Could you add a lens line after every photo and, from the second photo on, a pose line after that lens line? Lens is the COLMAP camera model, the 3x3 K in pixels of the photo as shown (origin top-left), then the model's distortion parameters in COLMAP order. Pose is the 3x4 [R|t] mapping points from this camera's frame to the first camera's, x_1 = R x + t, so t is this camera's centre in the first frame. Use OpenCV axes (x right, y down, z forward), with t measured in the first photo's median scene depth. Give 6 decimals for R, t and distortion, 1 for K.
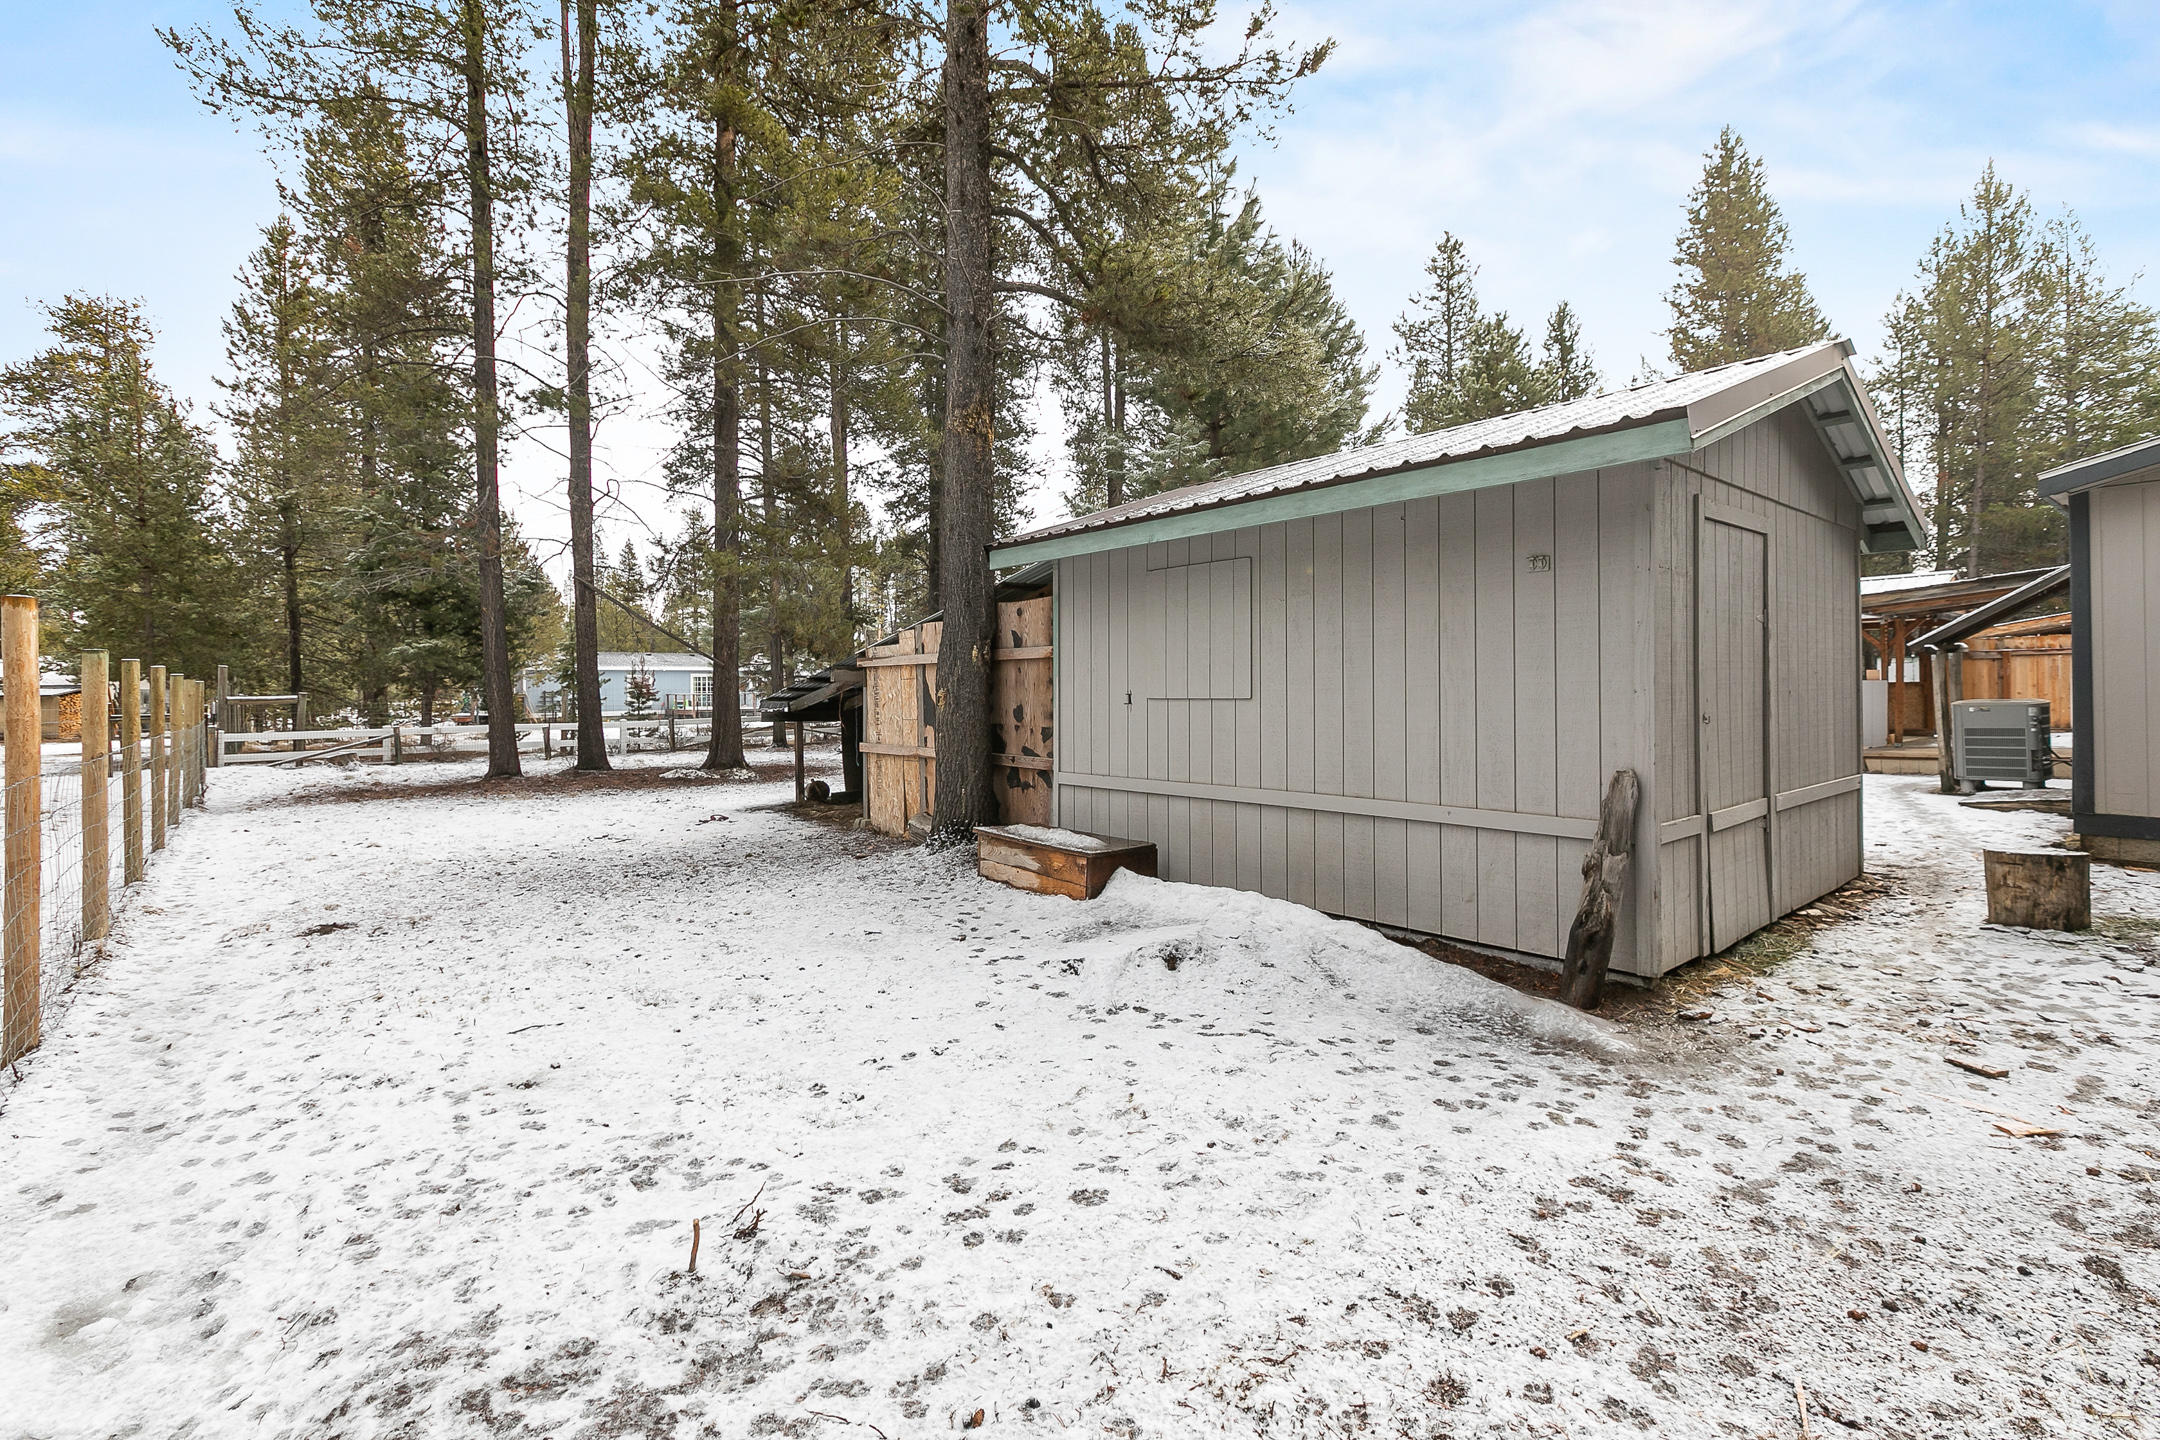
lens RADIAL K [[974.7, 0, 1086.2], [0, 974.7, 686.1], [0, 0, 1]] dist [0.000055, -0.001069]
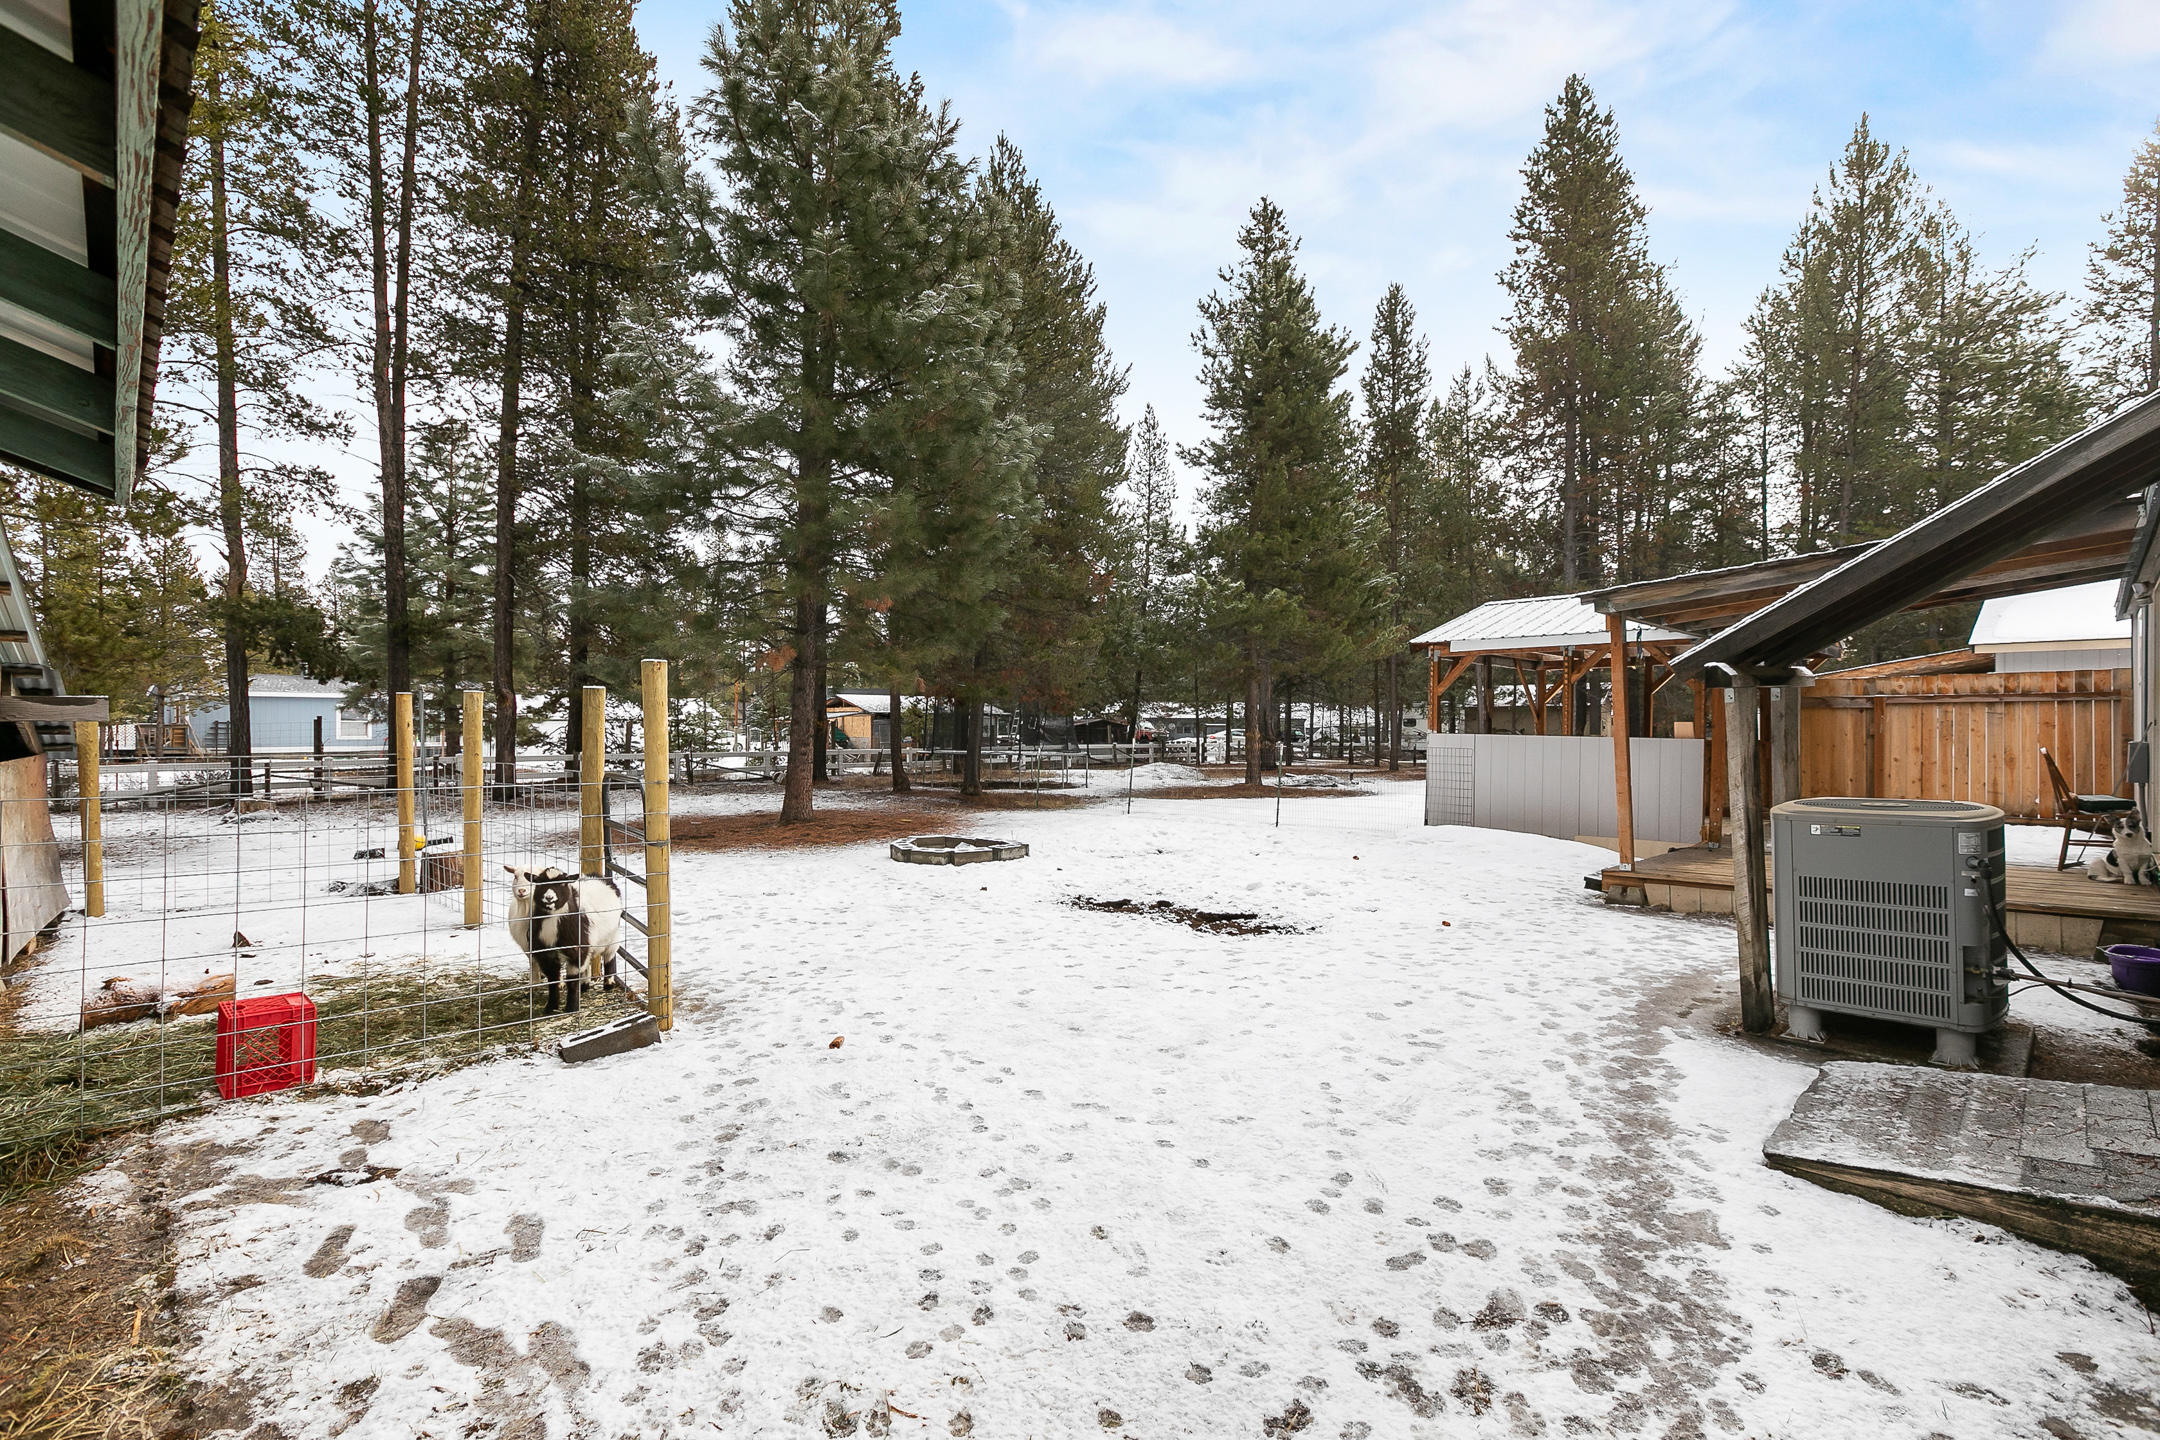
lens RADIAL K [[974.7, 0, 1079.3], [0, 974.7, 724.4], [0, 0, 1]] dist [0.000055, -0.001069]
pose [[0.996899, 0.016999, 0.076840, 0.180272], [-0.016949, 0.999856, -0.001294, -0.003775], [-0.076850, -0.000013, 0.997043, 0.195536]]
